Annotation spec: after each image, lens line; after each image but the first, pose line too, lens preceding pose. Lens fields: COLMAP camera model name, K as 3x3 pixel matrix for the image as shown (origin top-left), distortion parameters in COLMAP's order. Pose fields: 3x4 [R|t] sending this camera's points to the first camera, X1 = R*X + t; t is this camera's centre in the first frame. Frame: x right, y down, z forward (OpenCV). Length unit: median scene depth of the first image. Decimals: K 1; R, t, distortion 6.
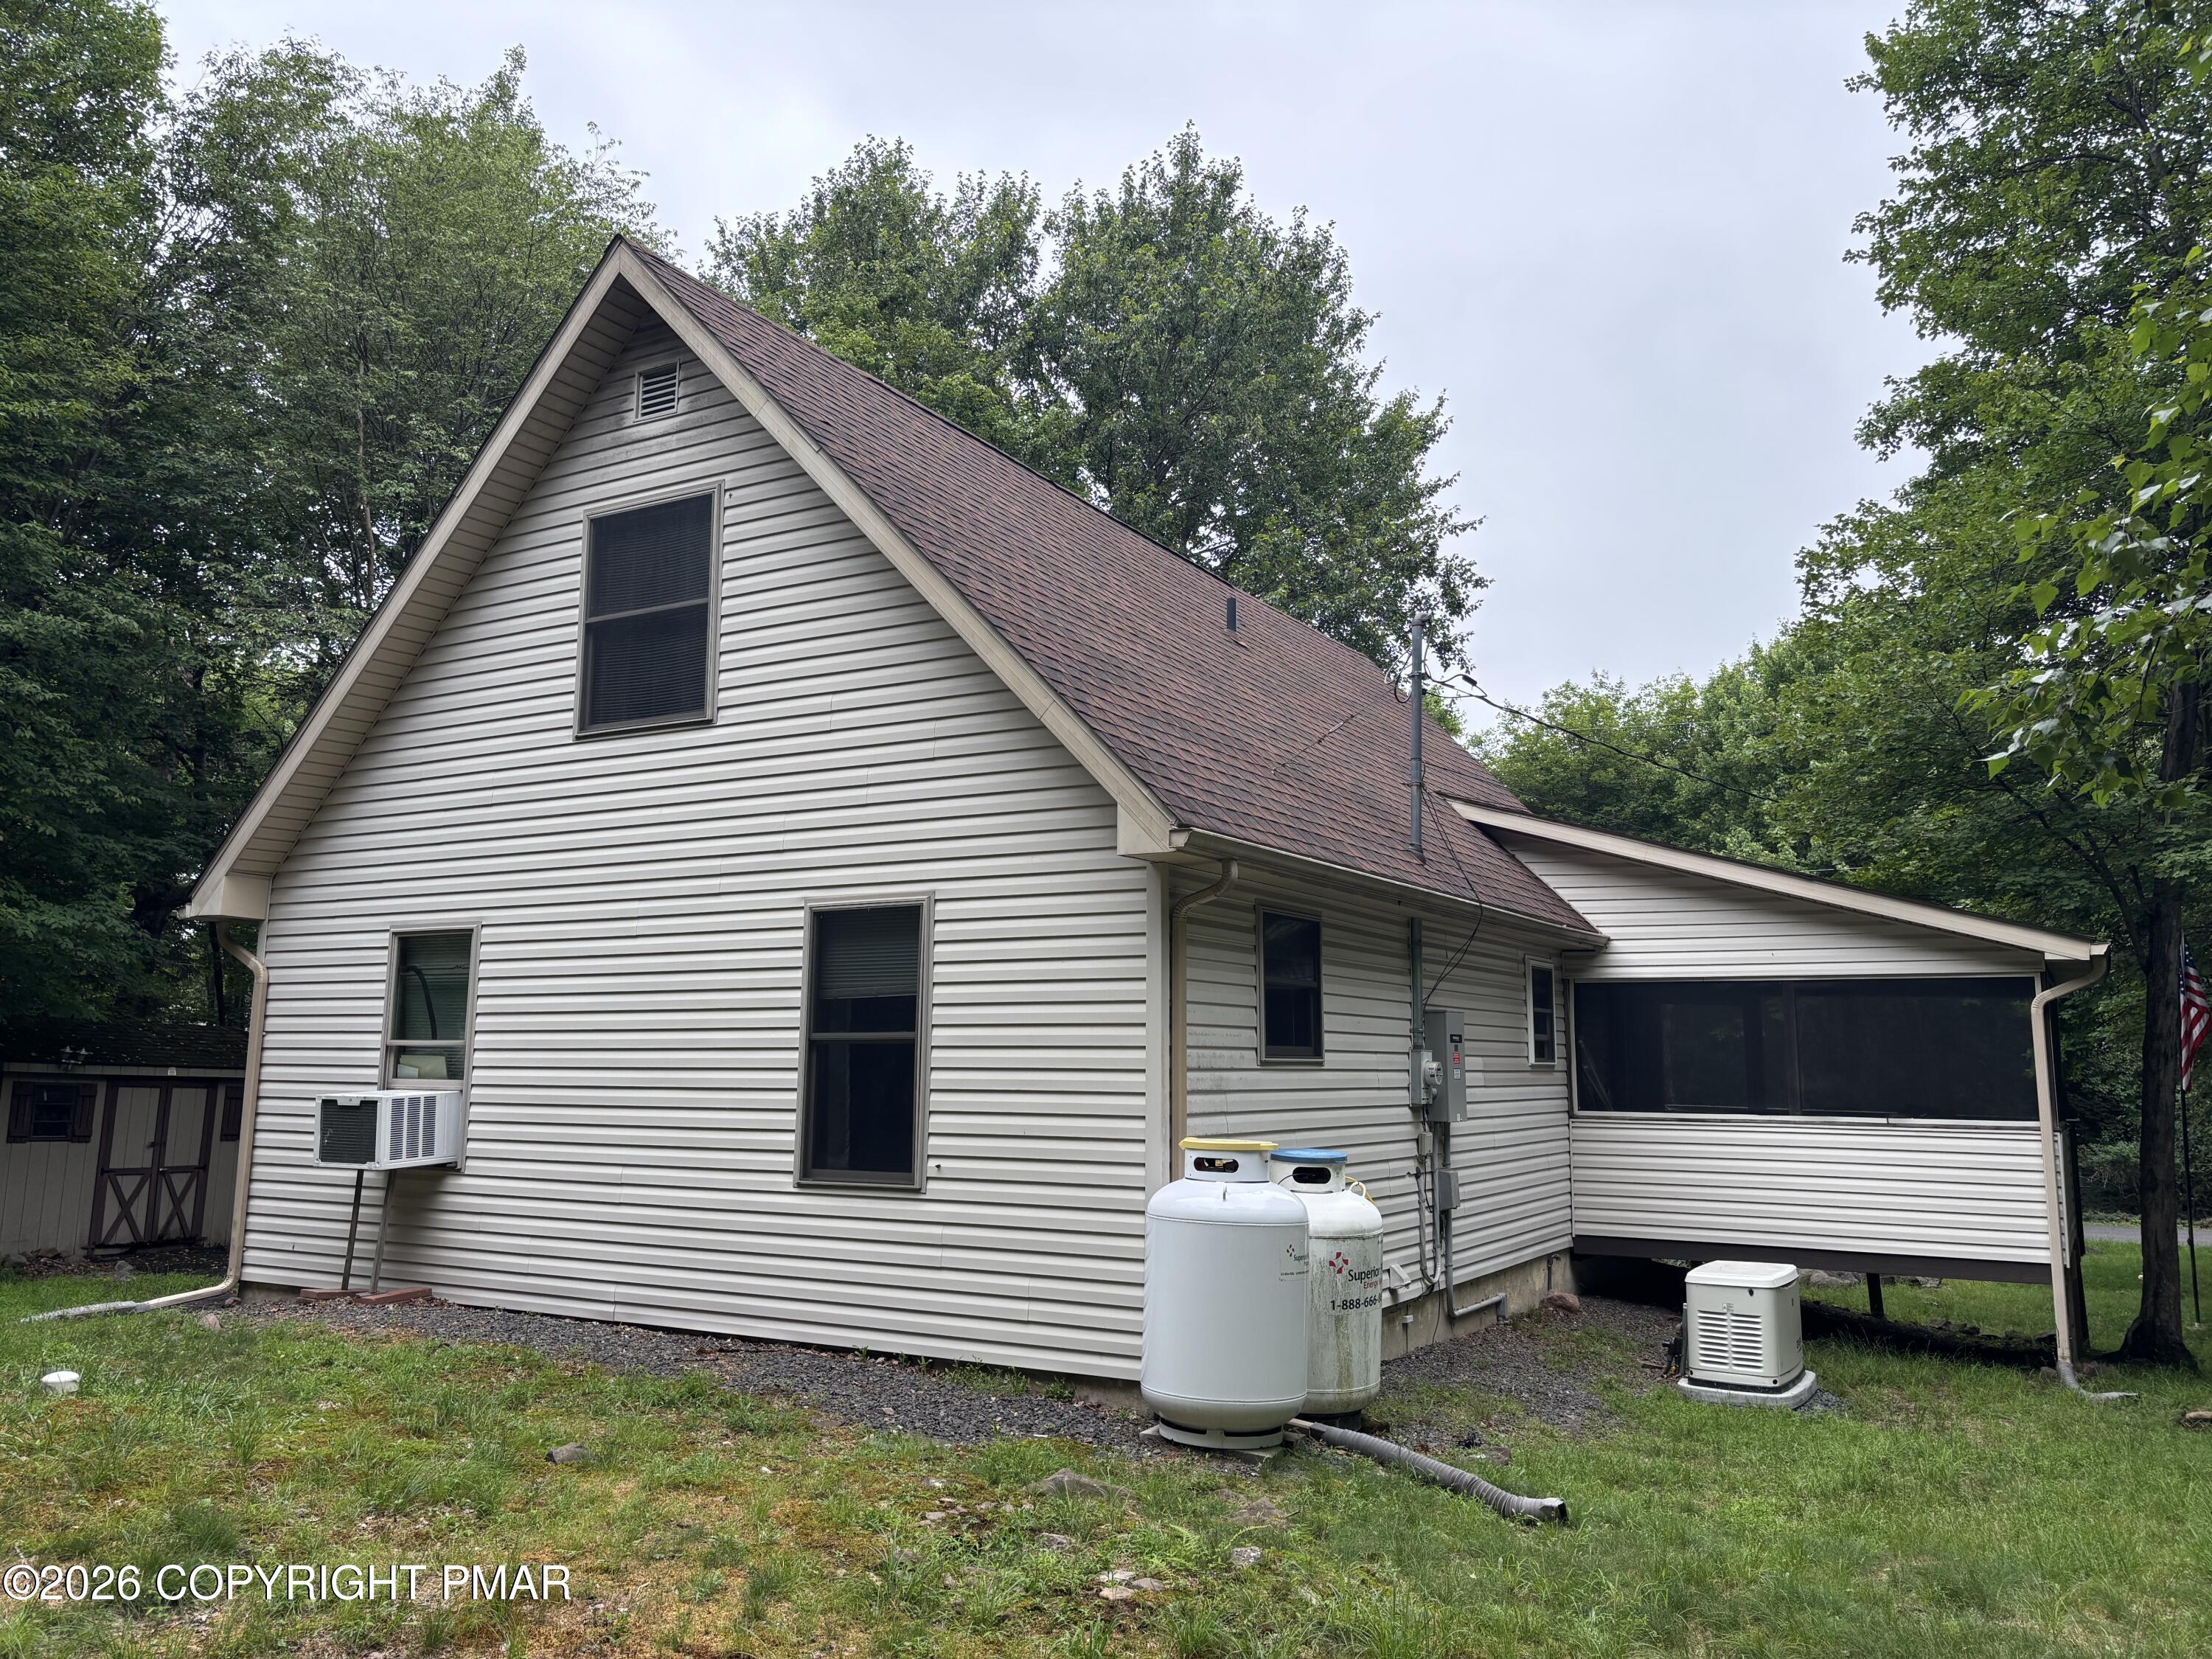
lens RADIAL K [[1665.6, 0, 1112.1], [0, 1665.6, 819.4], [0, 0, 1]] dist [0.011720, -0.003747]
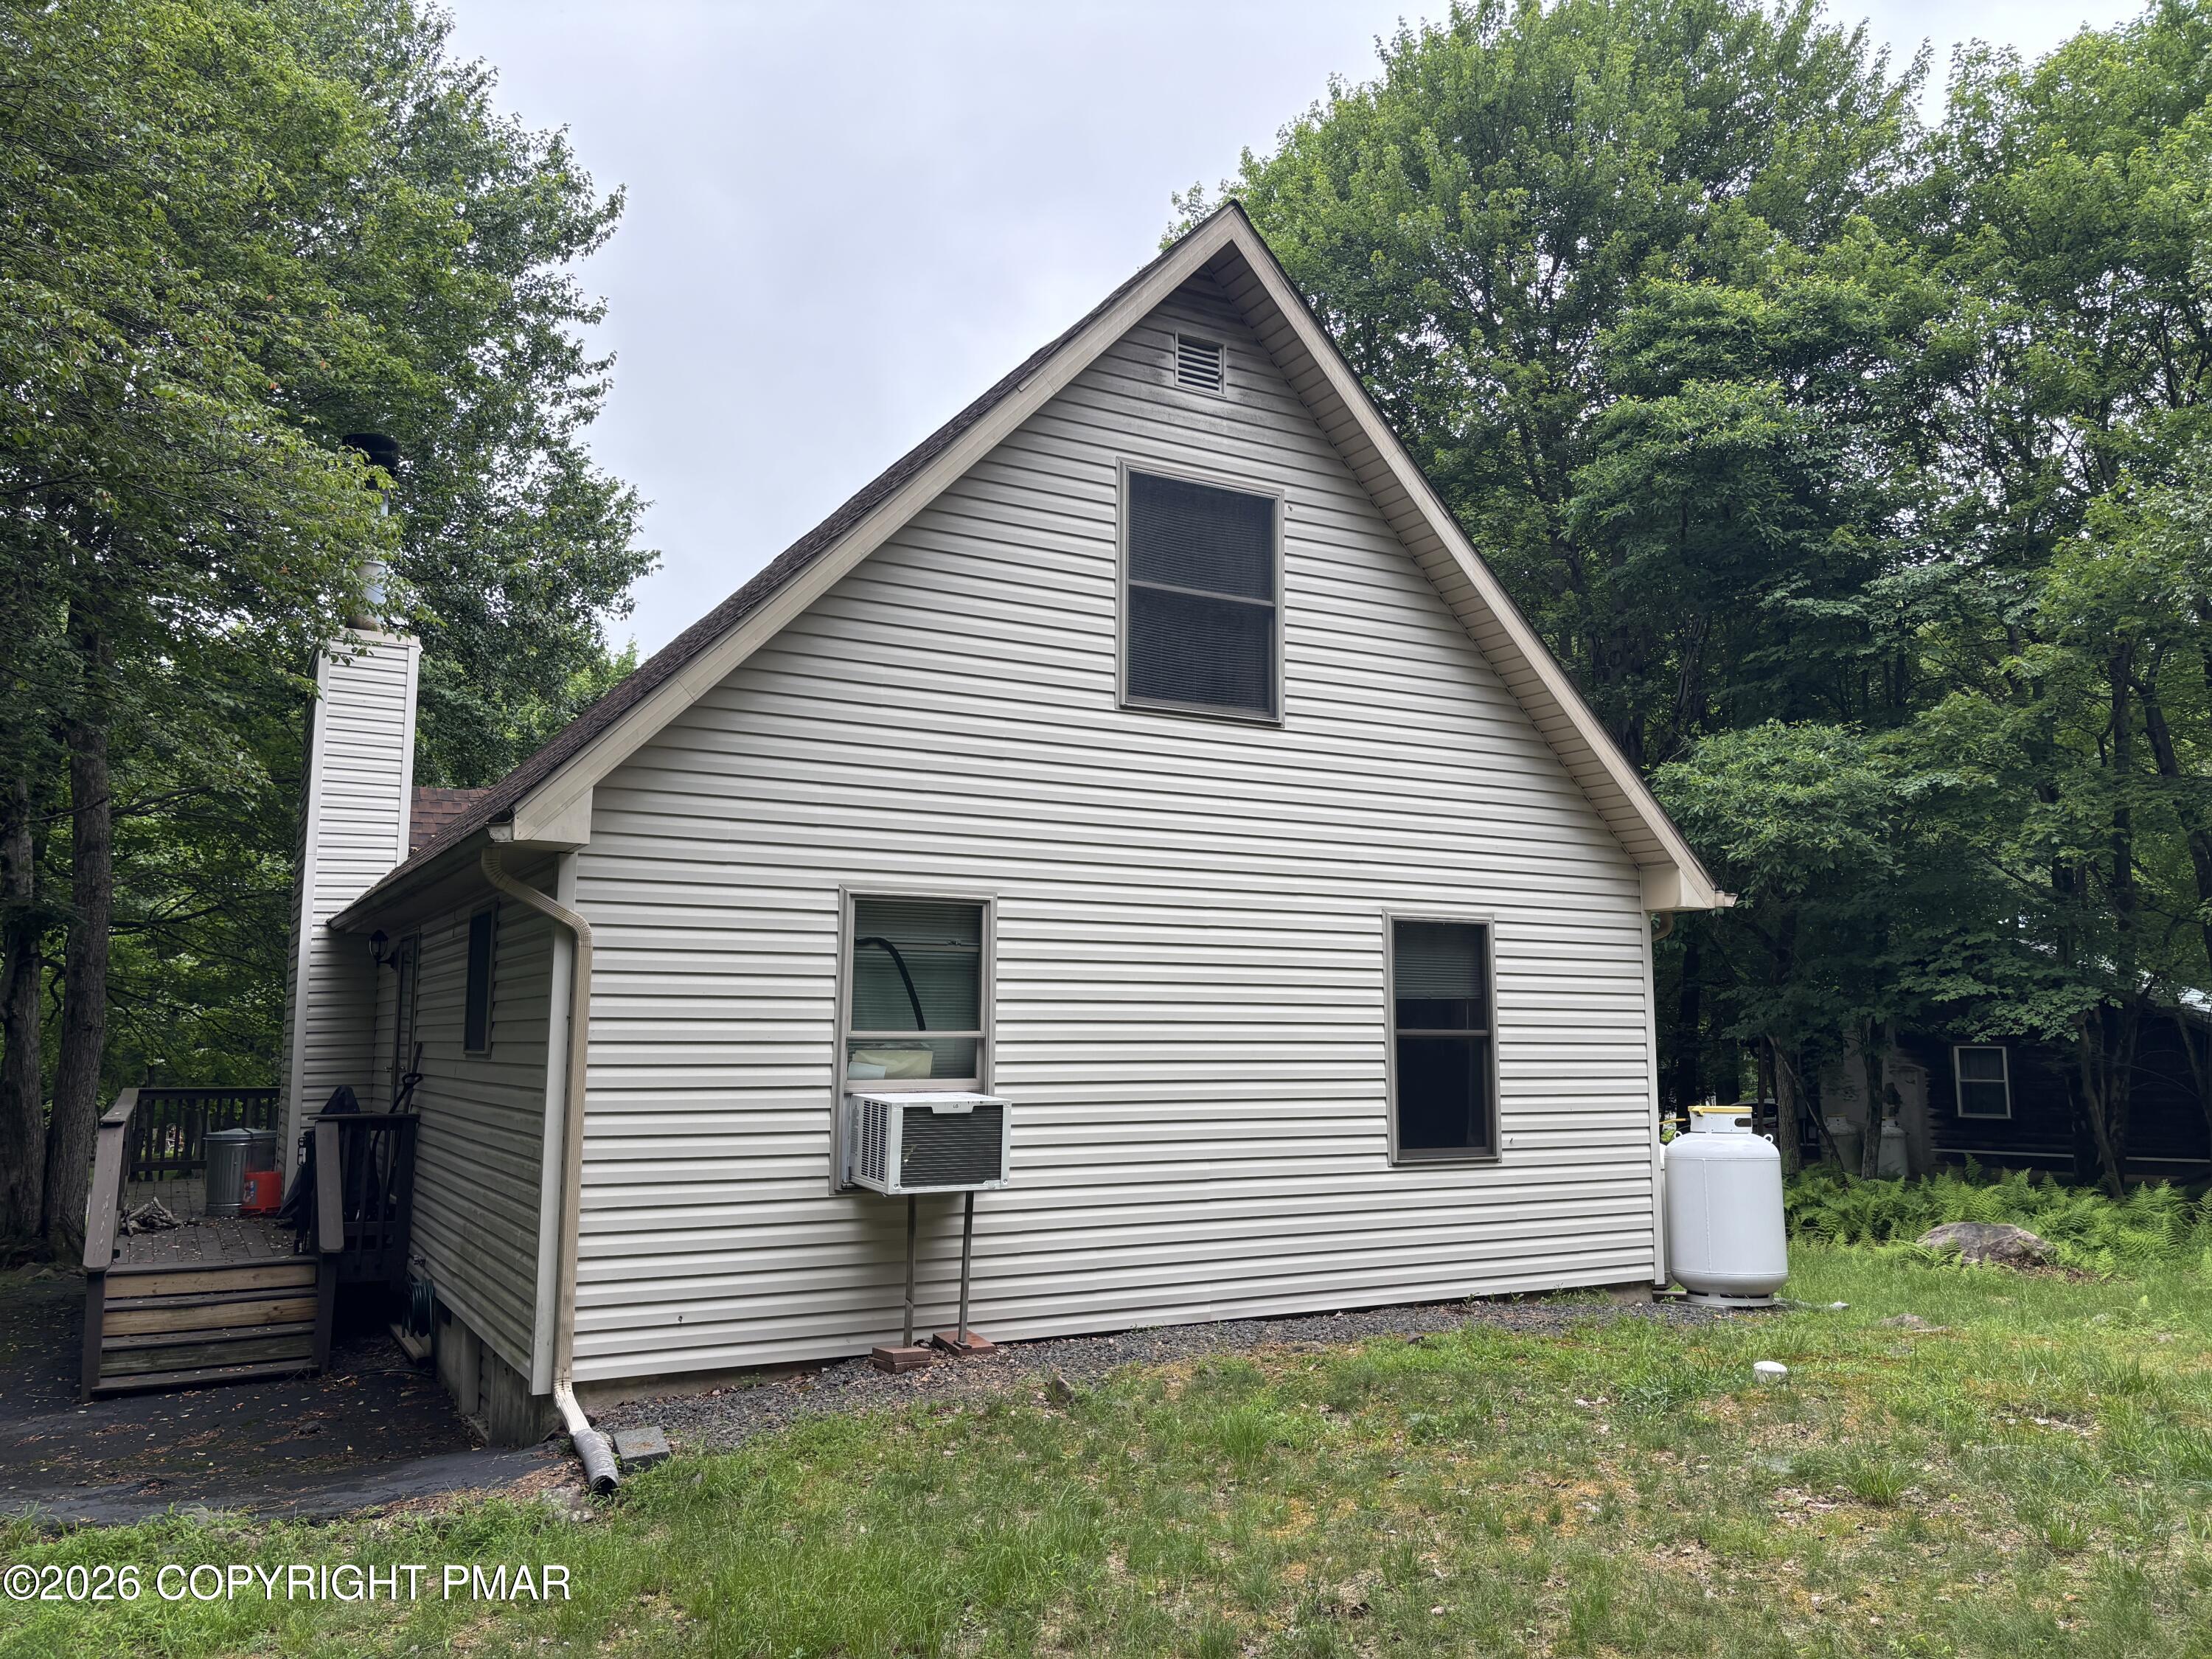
lens RADIAL K [[1665.6, 0, 1108.5], [0, 1665.6, 829.9], [0, 0, 1]] dist [0.011720, -0.003747]
pose [[0.510441, 0.104166, 0.853580, -1.200311], [-0.123708, 0.991206, -0.046984, 0.068717], [-0.850968, -0.081612, 0.518838, 0.569129]]
